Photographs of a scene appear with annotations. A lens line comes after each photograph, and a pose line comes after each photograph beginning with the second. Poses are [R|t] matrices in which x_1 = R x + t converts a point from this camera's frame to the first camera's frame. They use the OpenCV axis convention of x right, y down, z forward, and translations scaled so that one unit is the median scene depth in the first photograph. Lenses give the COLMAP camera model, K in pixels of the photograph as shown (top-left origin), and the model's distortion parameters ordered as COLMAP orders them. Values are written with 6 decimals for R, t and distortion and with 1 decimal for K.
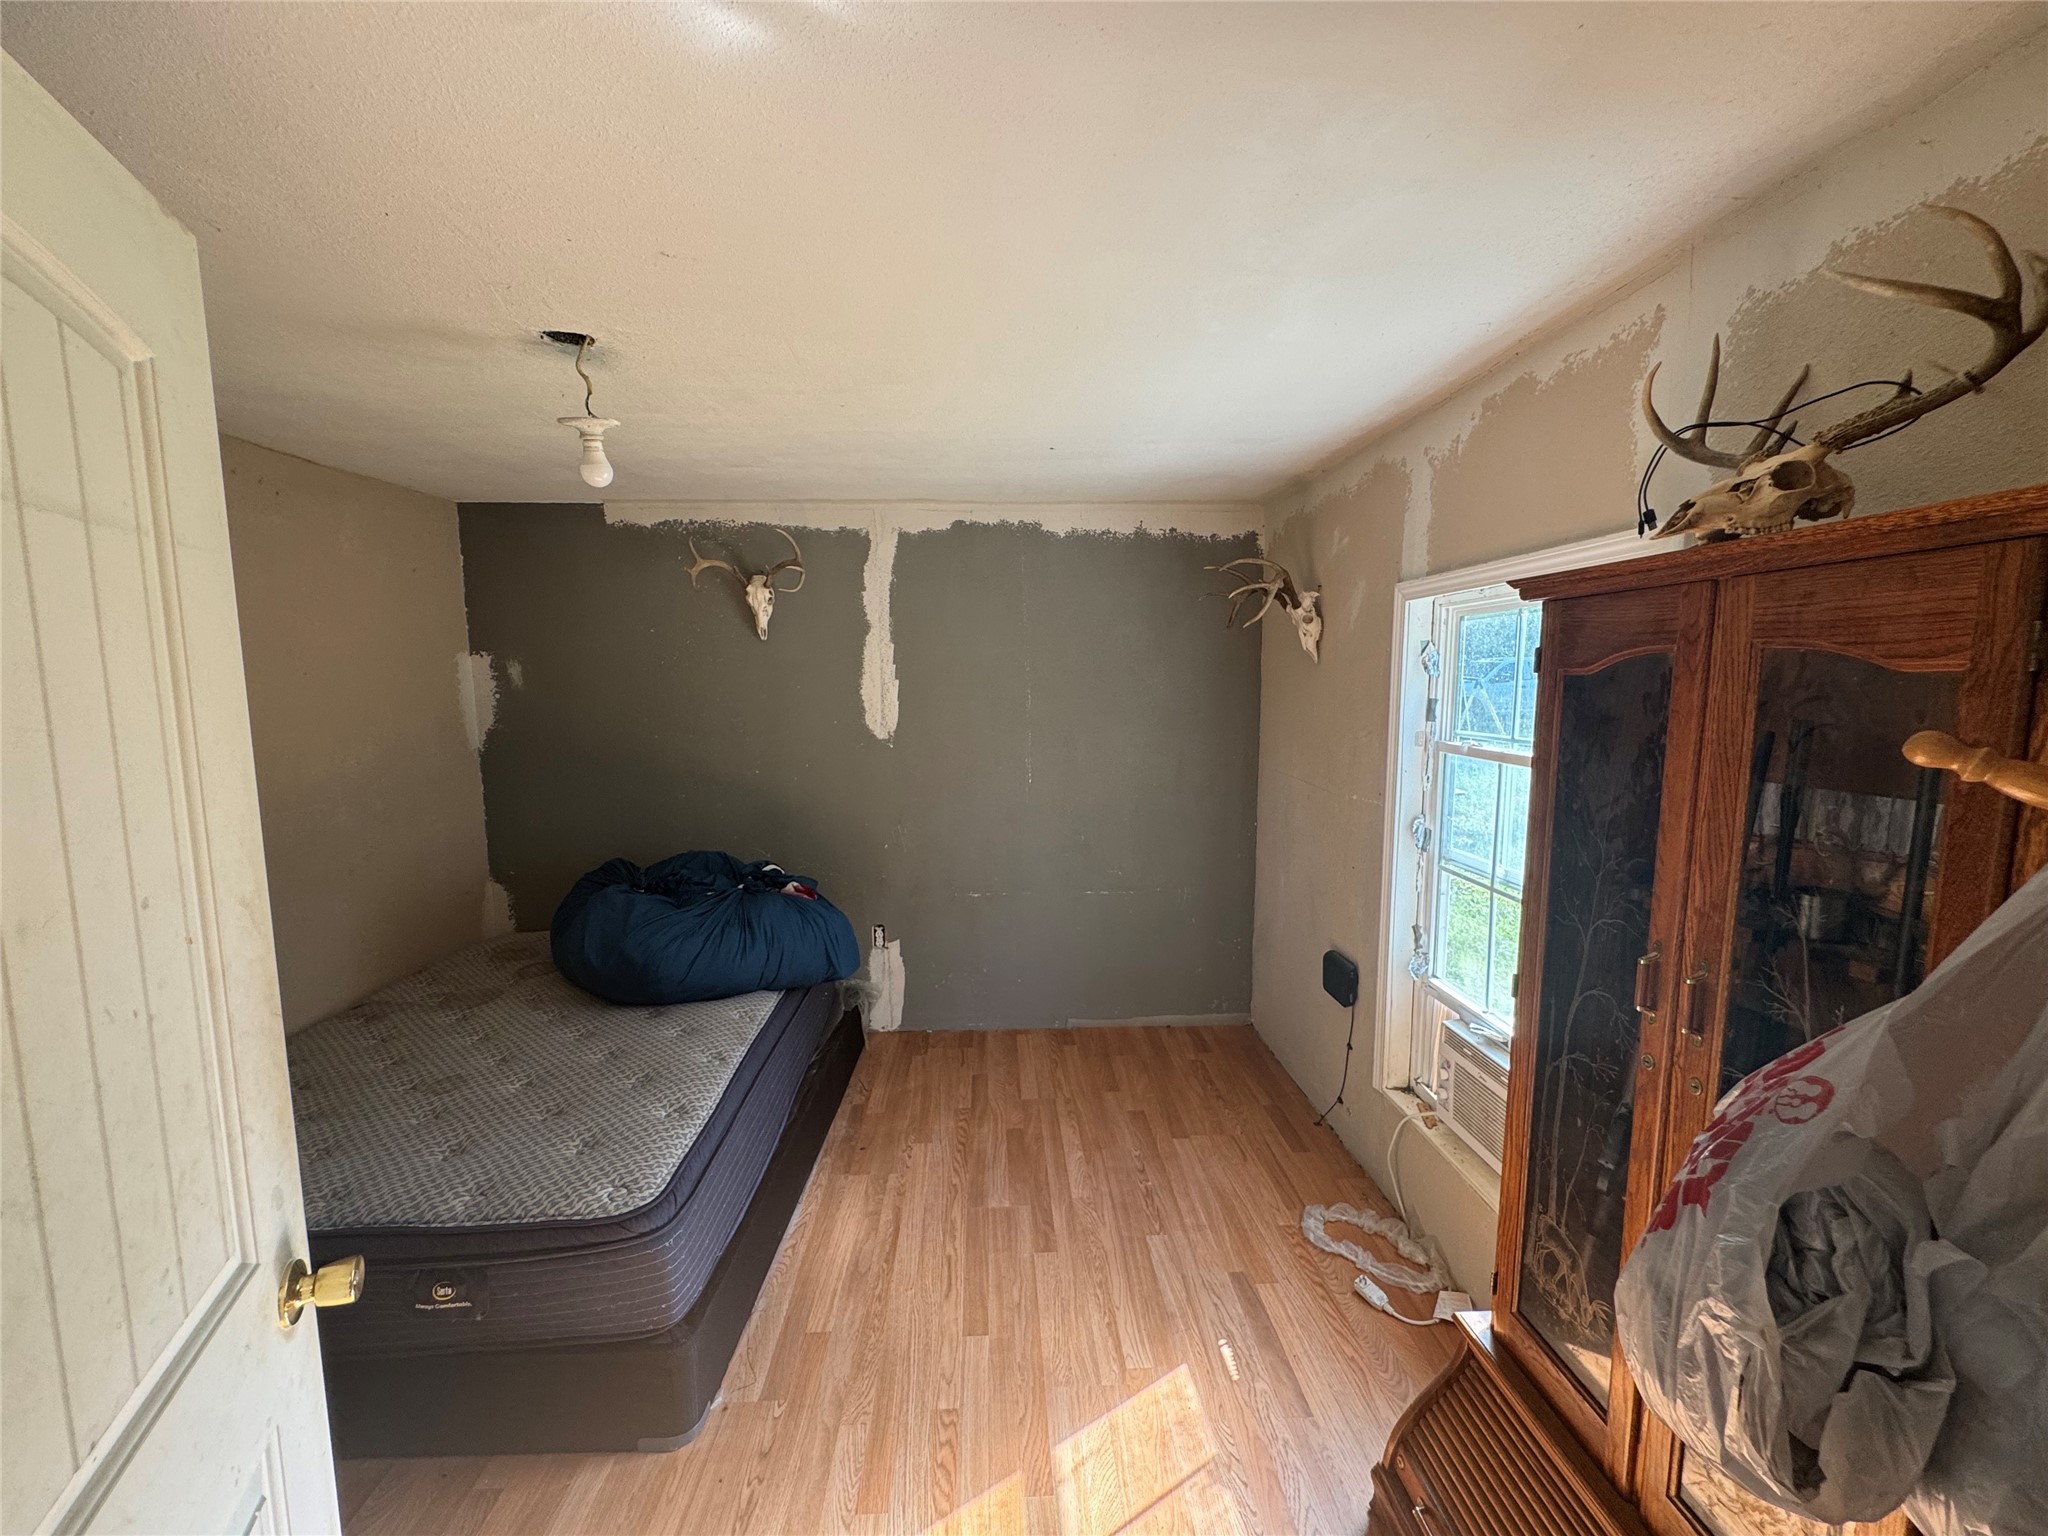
lens RADIAL K [[821.6, 0, 1027.9], [0, 821.6, 771.6], [0, 0, 1]] dist [0.002486, 0.000219]
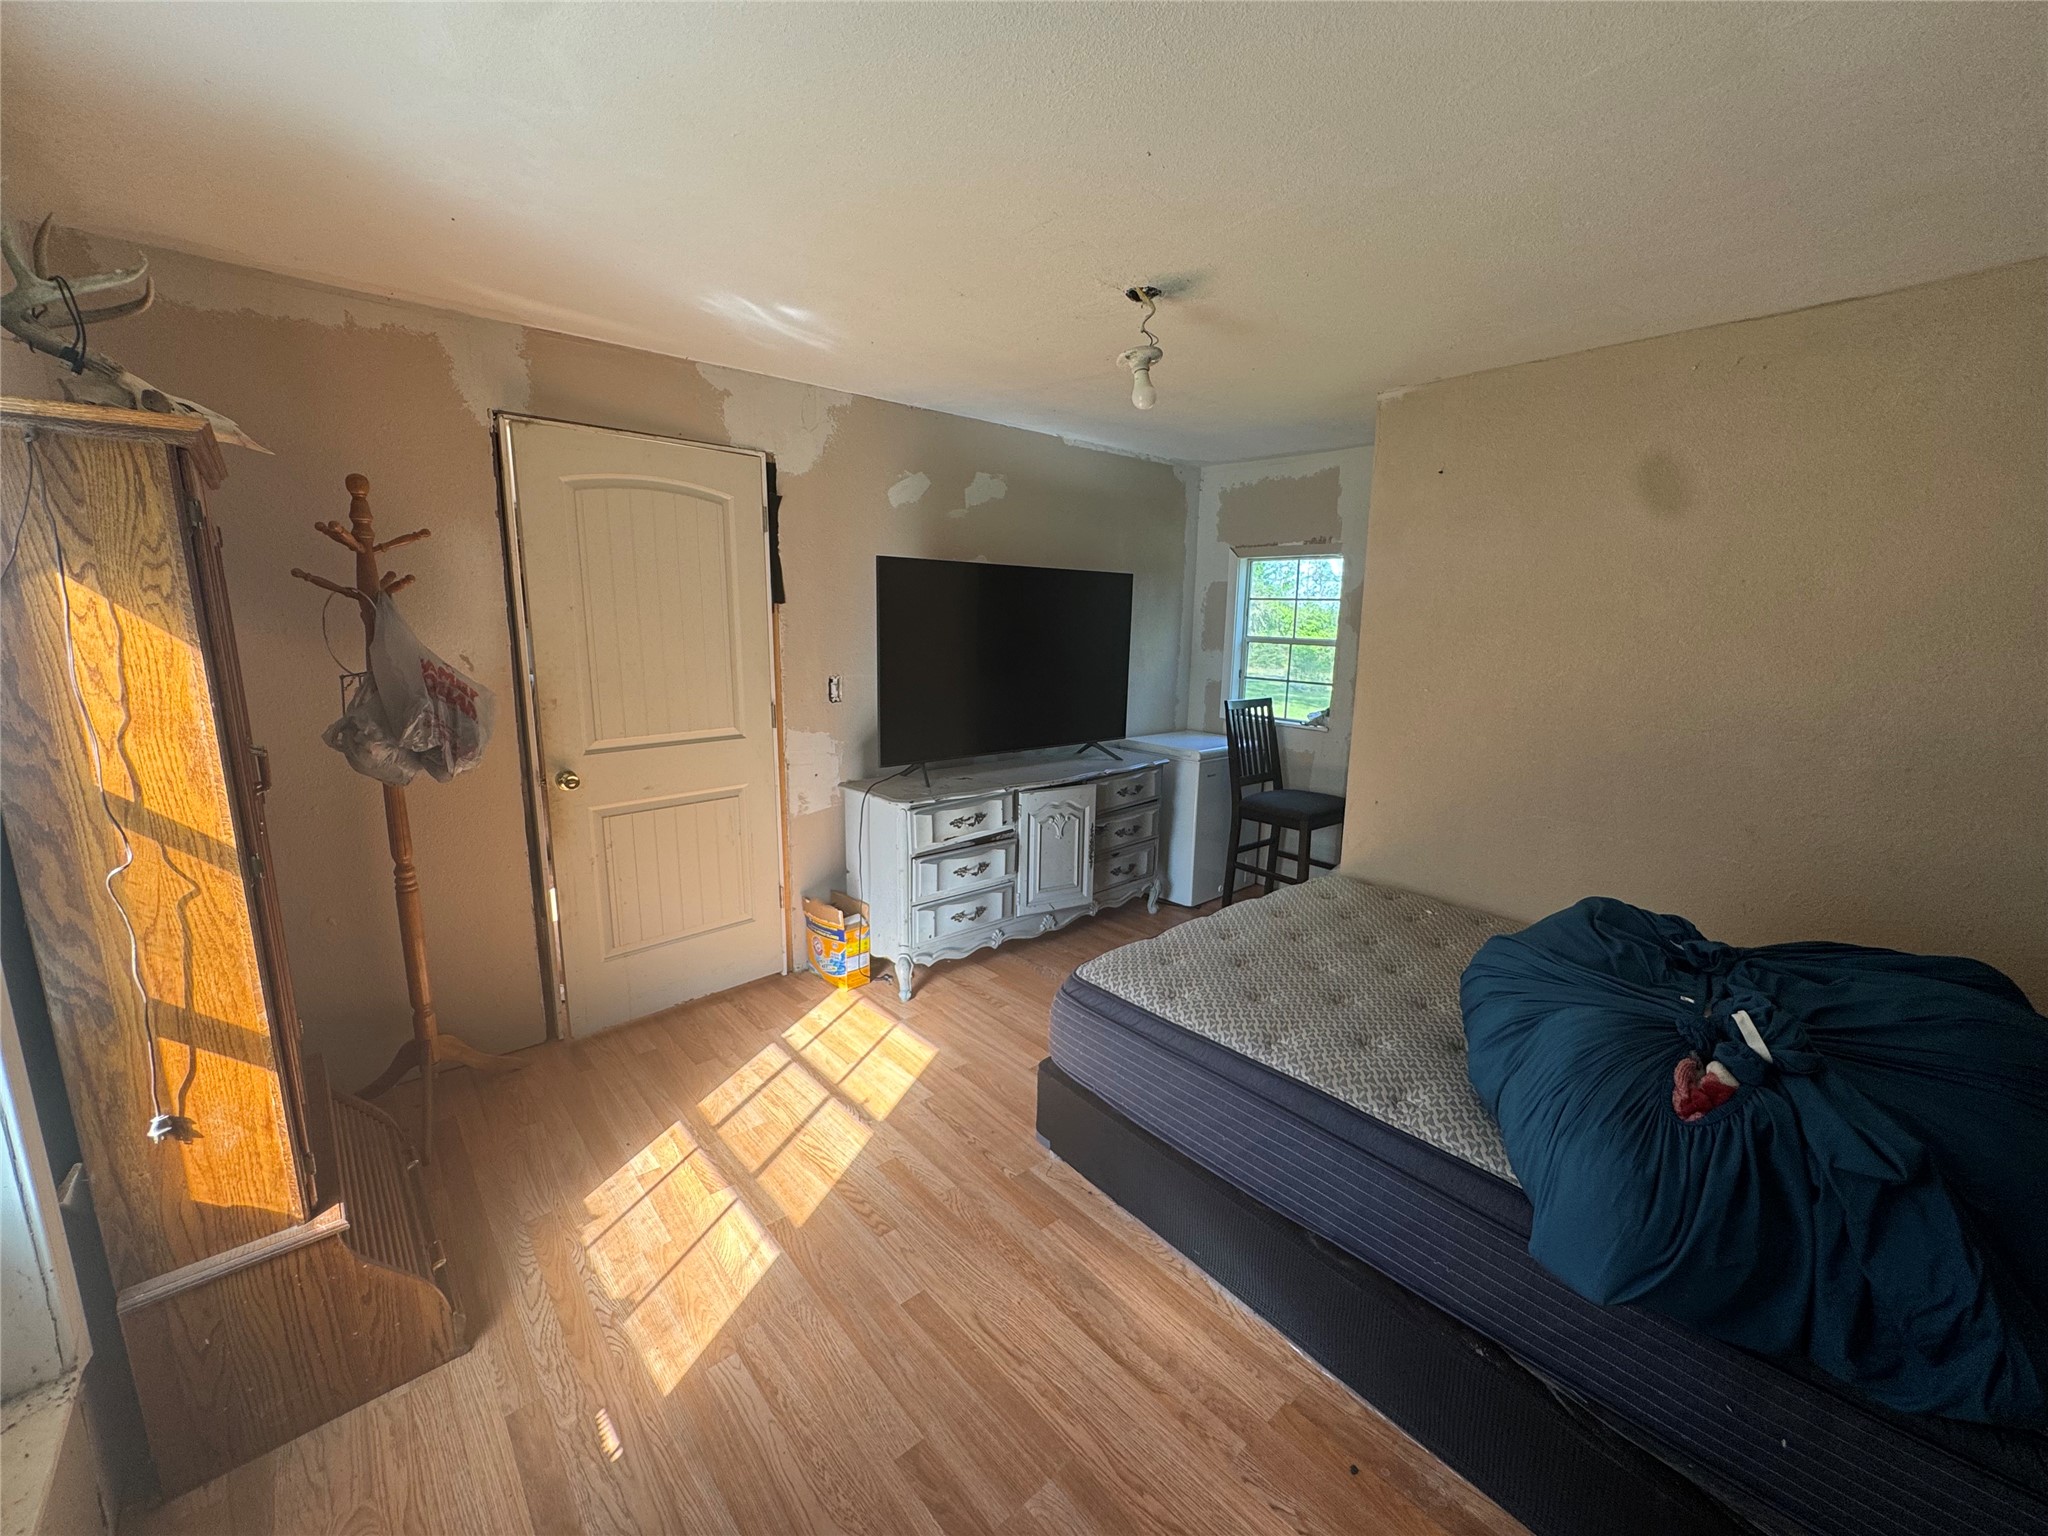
lens RADIAL K [[821.6, 0, 1022.3], [0, 821.6, 768.3], [0, 0, 1]] dist [0.002486, 0.000219]
pose [[-0.784790, 0.107520, -0.610364, 0.342416], [-0.089149, 0.955010, 0.282858, -0.144498], [0.613317, 0.276398, -0.739896, 1.628708]]
